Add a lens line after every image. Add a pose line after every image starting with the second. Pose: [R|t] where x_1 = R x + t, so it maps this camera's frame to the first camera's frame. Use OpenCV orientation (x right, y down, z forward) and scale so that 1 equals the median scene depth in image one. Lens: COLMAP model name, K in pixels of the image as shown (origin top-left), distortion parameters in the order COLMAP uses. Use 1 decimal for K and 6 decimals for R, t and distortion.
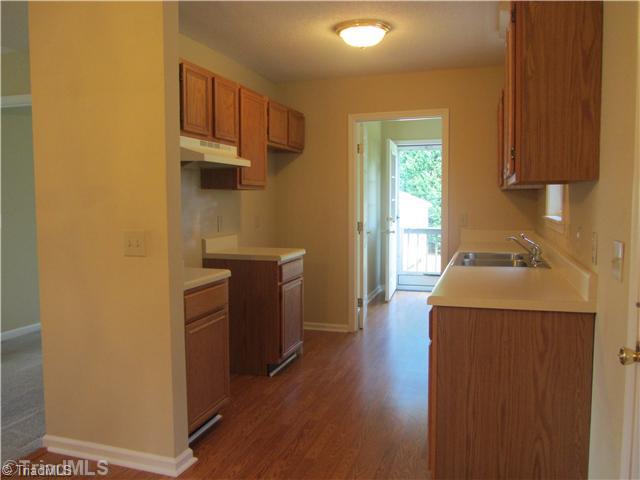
lens RADIAL K [[524.0, 0, 320.0], [0, 524.0, 240.0], [0, 0, 1]] dist [-0.046113, -0.004778]
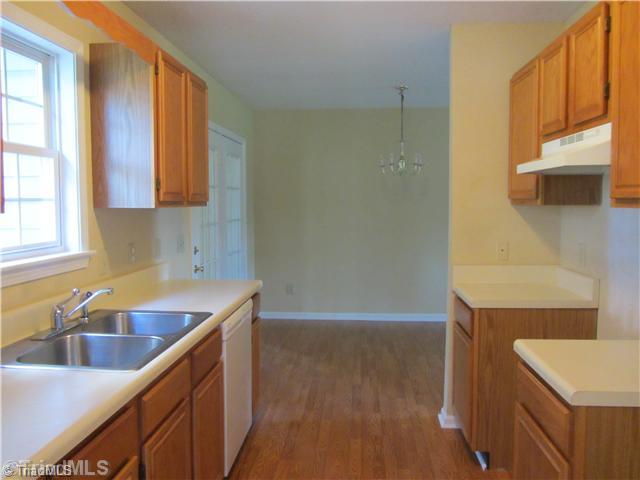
lens RADIAL K [[524.0, 0, 320.0], [0, 524.0, 240.0], [0, 0, 1]] dist [-0.046113, -0.004778]
pose [[-0.975093, 0.022173, -0.220686, 0.291952], [-0.010308, 0.989385, 0.144951, -0.185351], [0.221558, 0.143616, -0.964514, 1.931810]]
